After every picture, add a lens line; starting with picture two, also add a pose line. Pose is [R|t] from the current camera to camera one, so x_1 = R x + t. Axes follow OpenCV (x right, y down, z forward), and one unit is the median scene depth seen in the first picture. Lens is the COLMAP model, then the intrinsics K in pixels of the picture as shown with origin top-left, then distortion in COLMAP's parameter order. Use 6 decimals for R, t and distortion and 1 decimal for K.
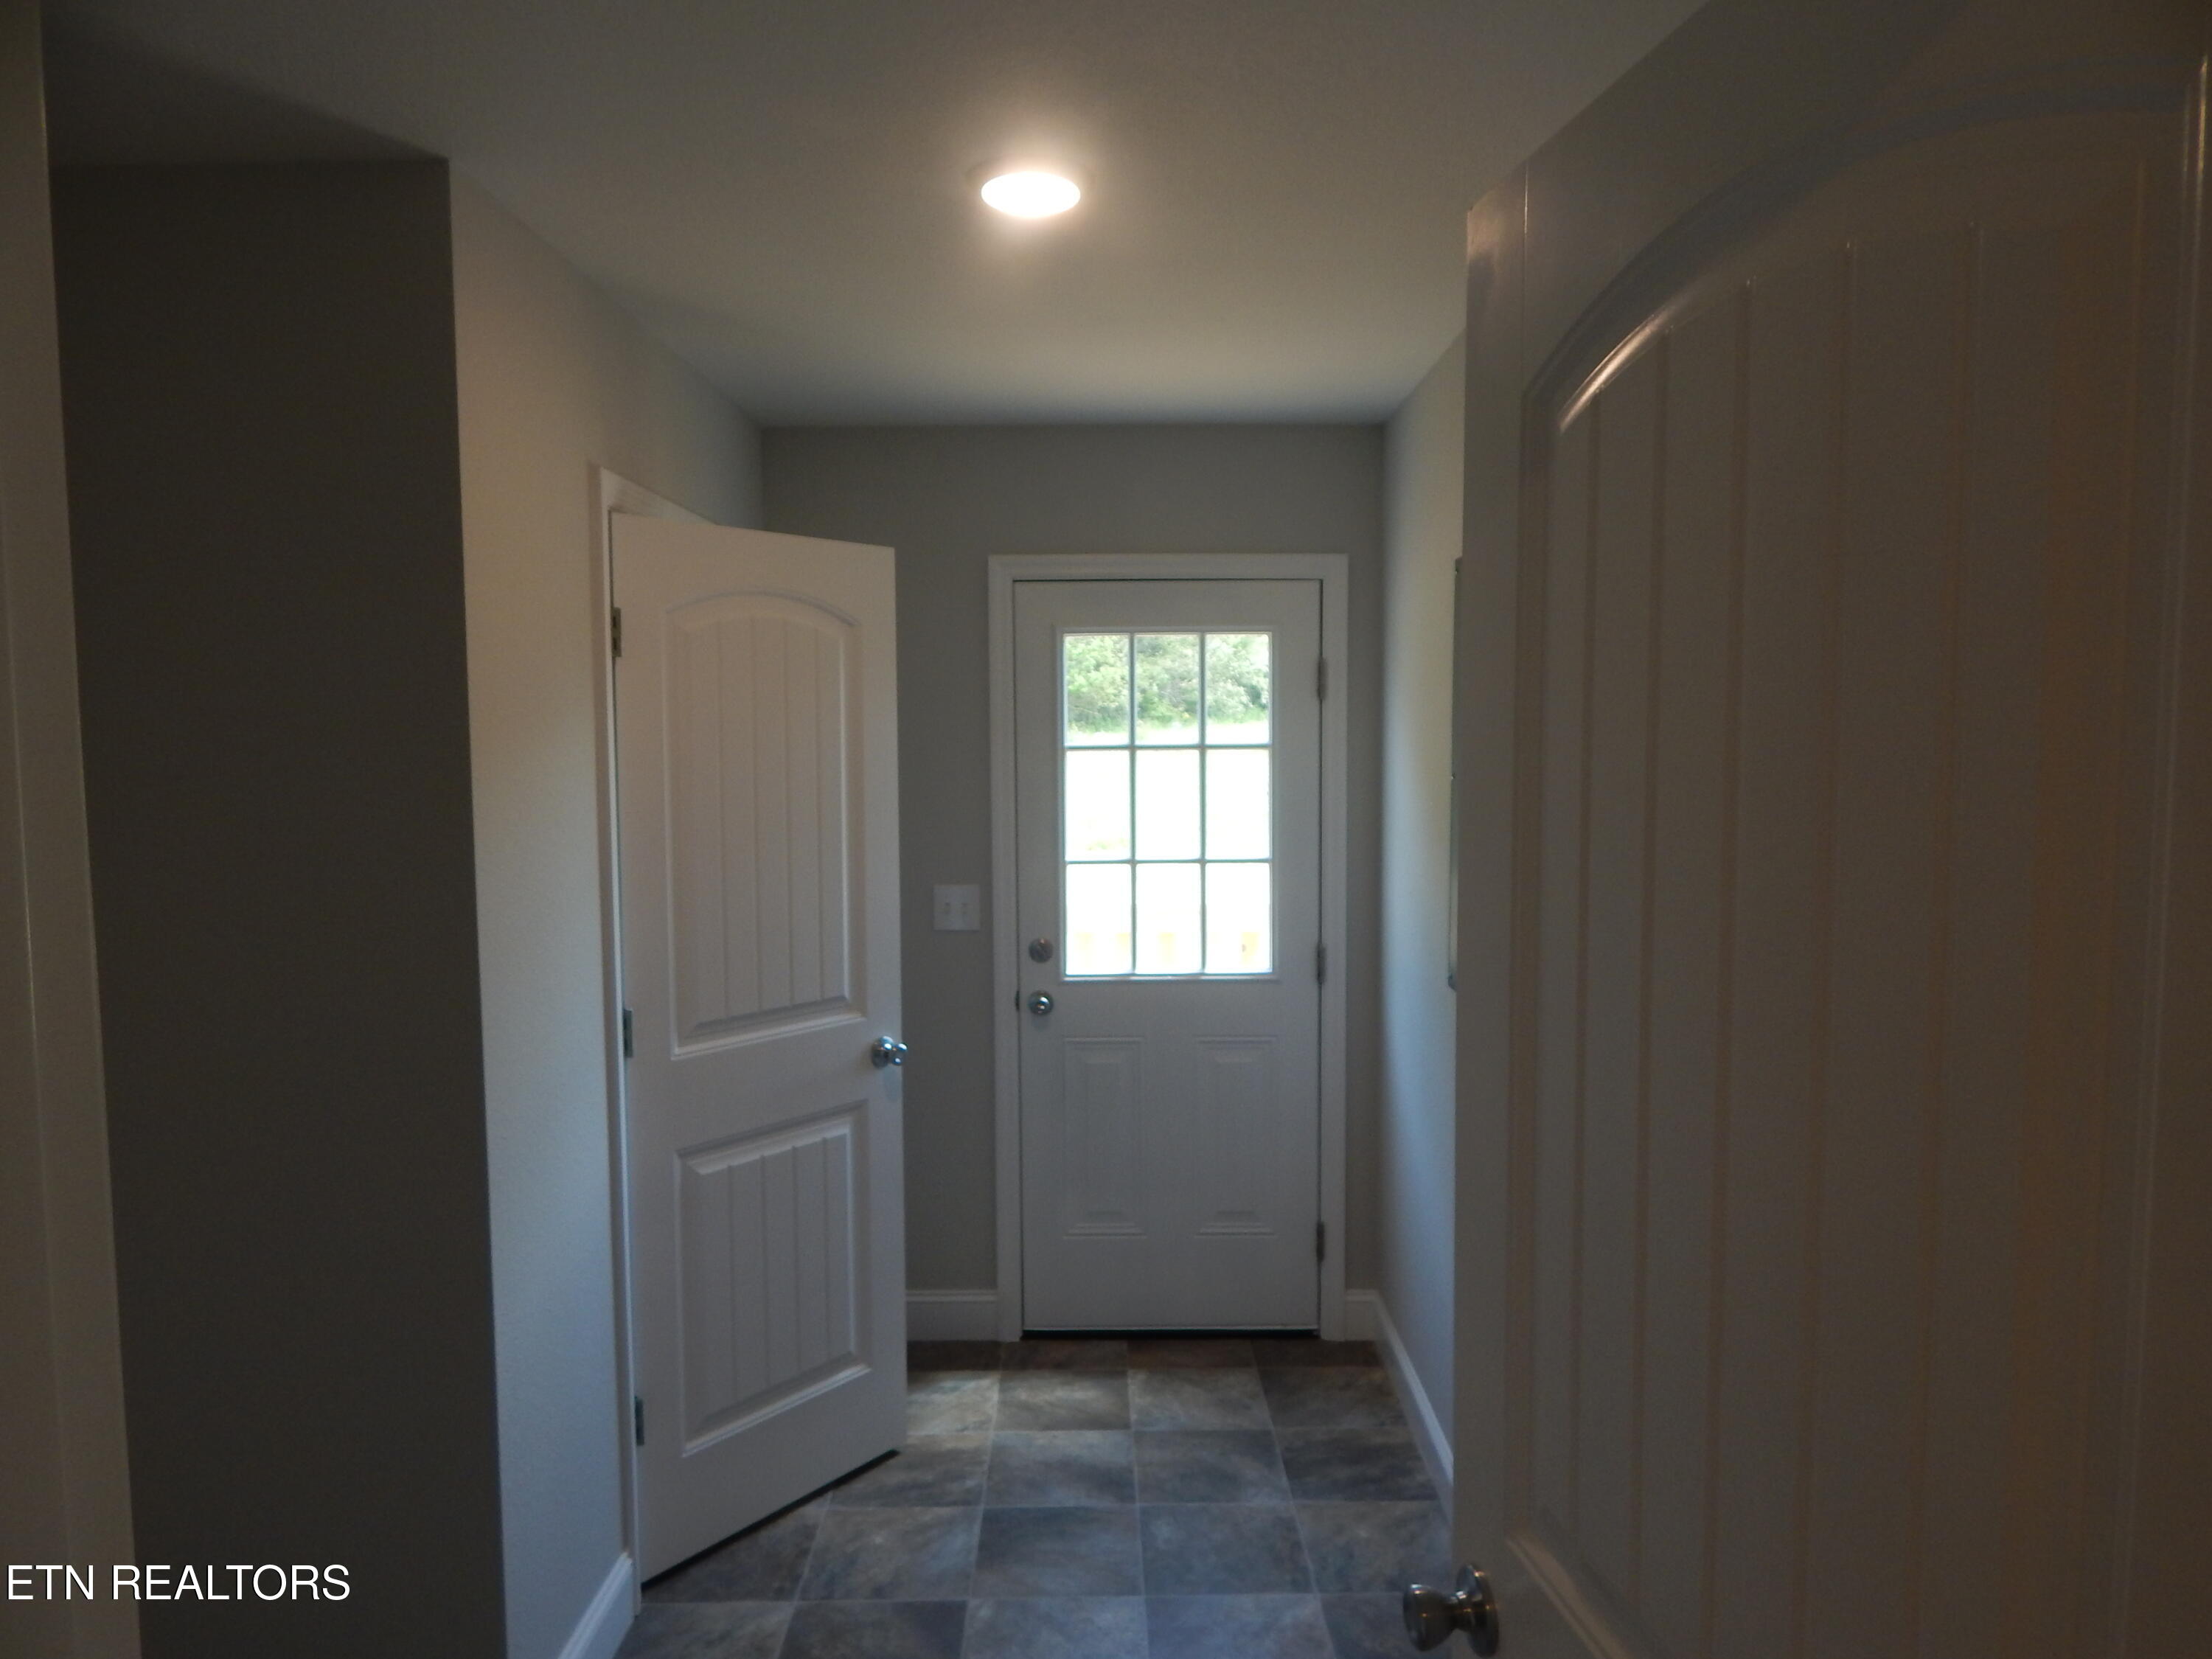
lens RADIAL K [[1480.1, 0, 1110.5], [0, 1480.1, 823.5], [0, 0, 1]] dist [0.028390, -0.005765]
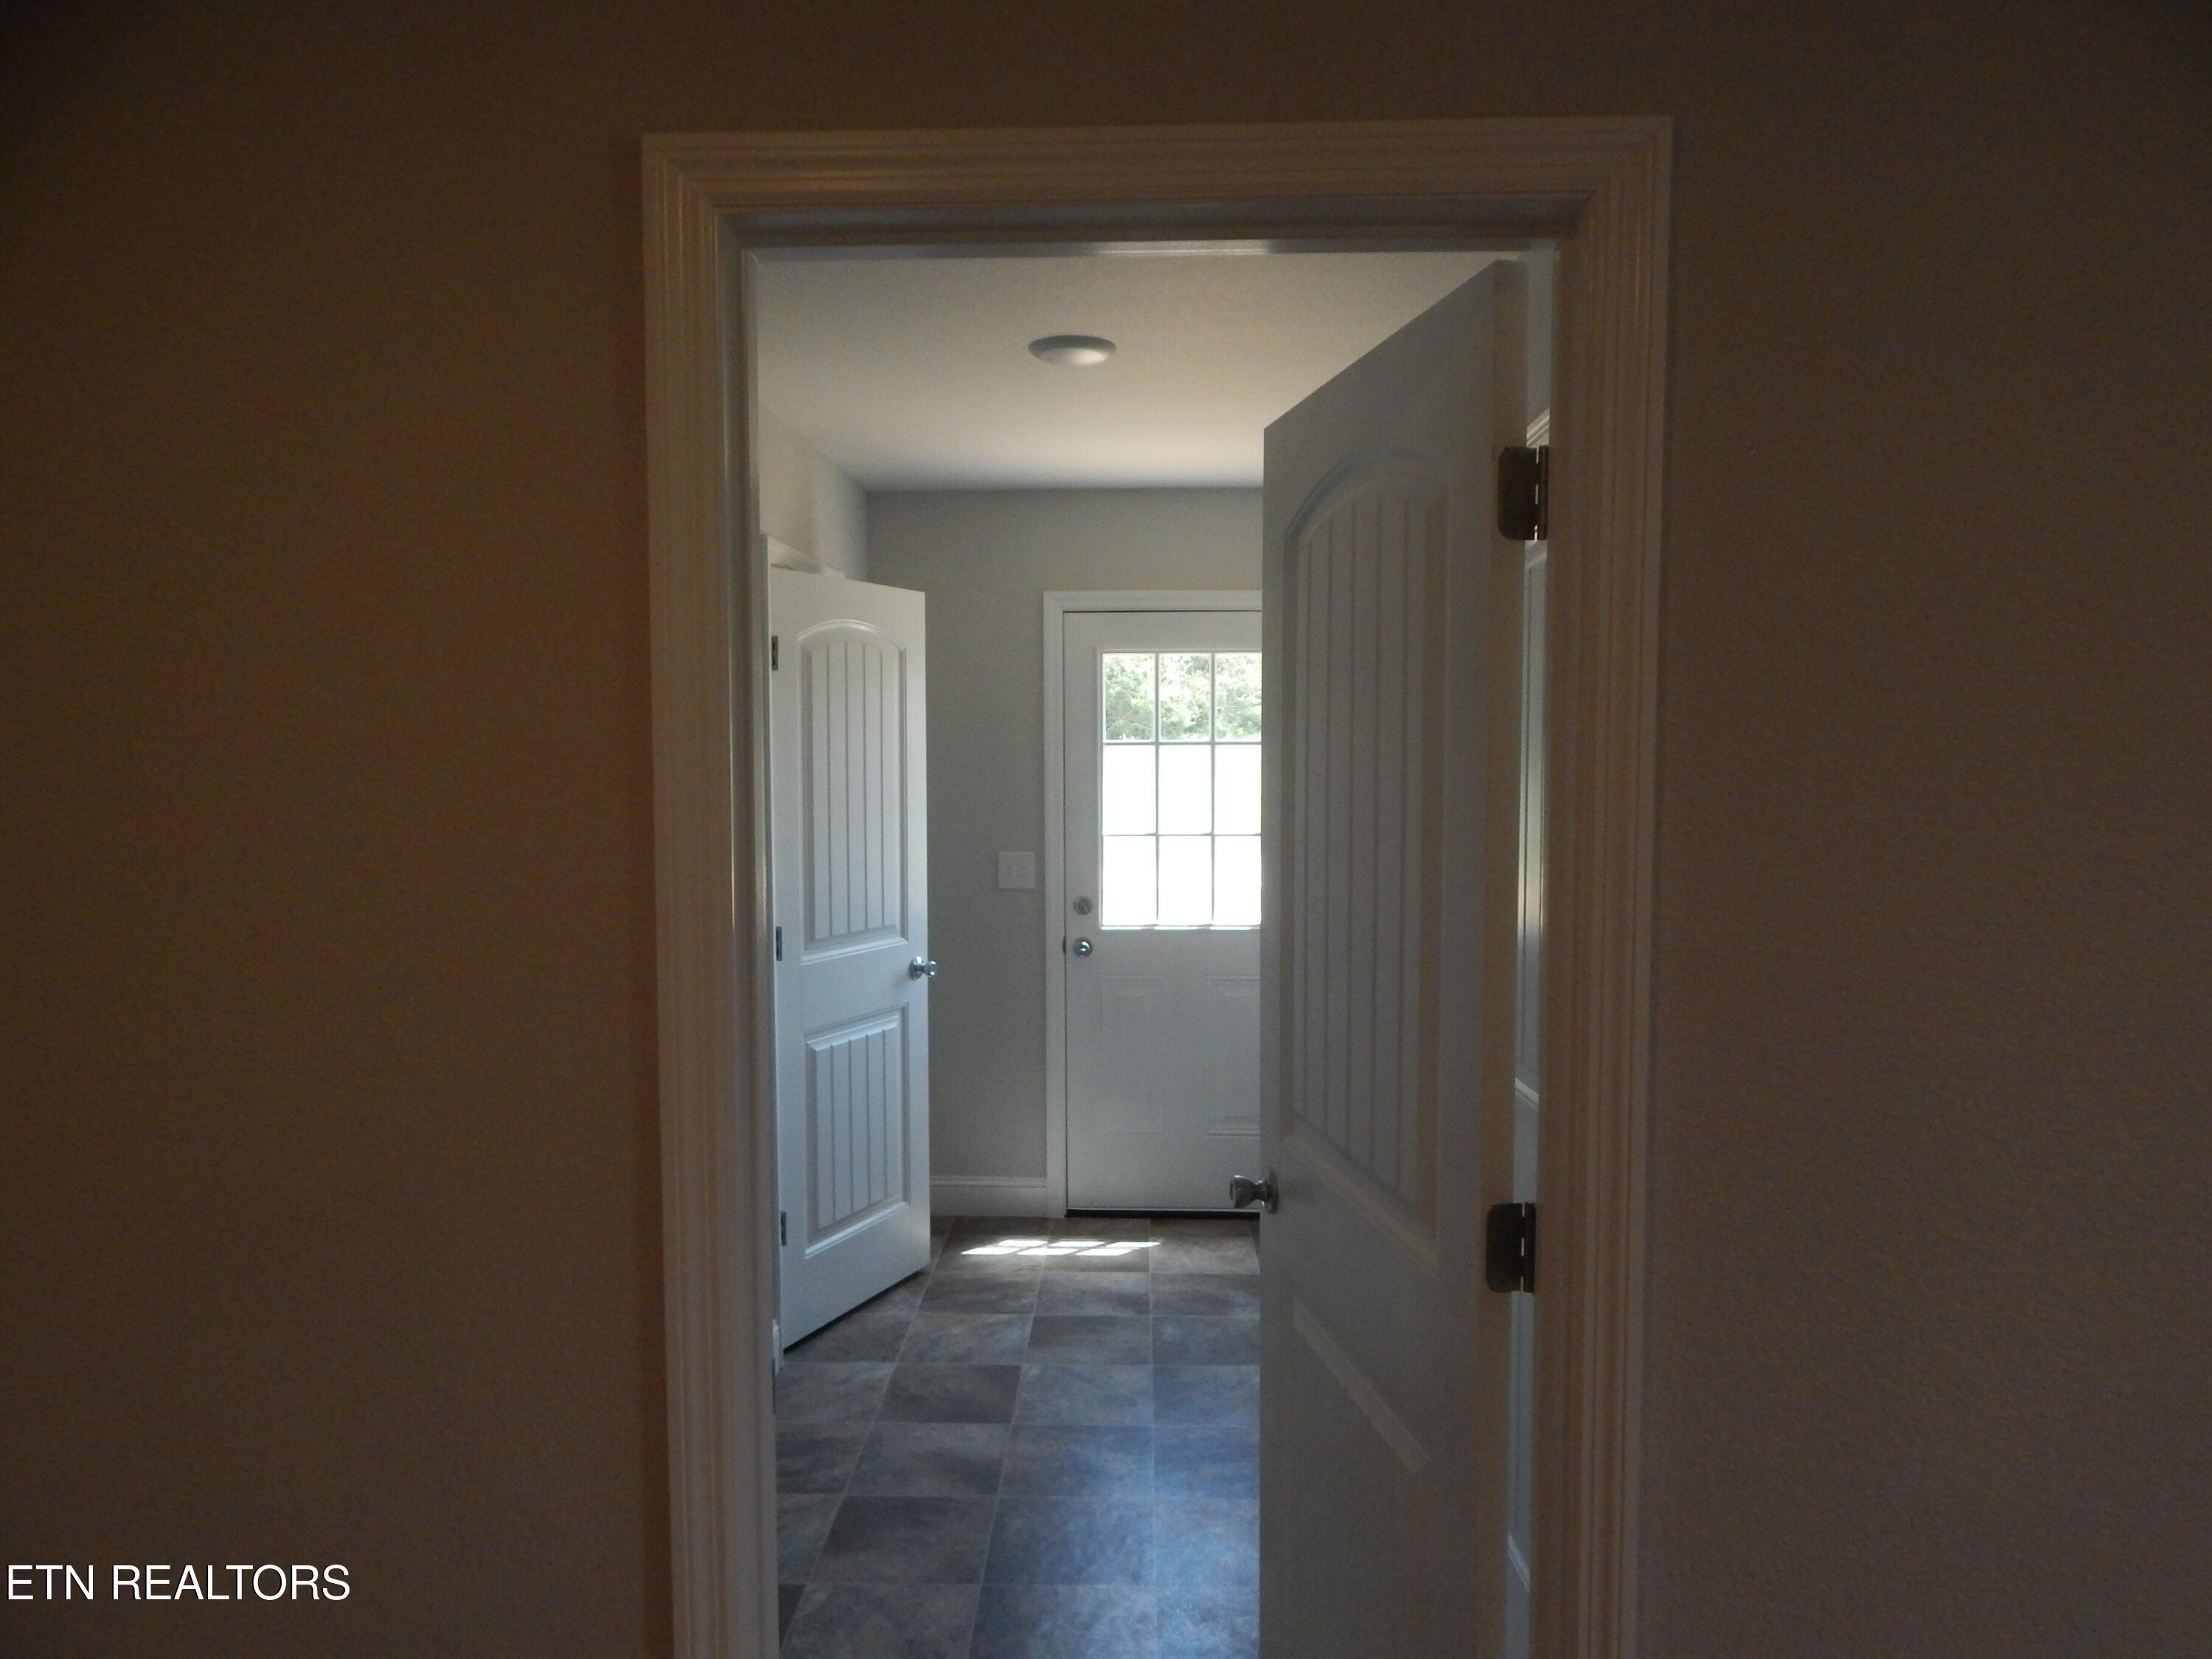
lens RADIAL K [[1480.1, 0, 1110.5], [0, 1480.1, 823.5], [0, 0, 1]] dist [0.028390, -0.005765]
pose [[0.999205, 0.006226, -0.039371, 0.030140], [-0.006656, 0.999919, -0.010811, 0.035743], [0.039301, 0.011065, 0.999166, -0.303728]]
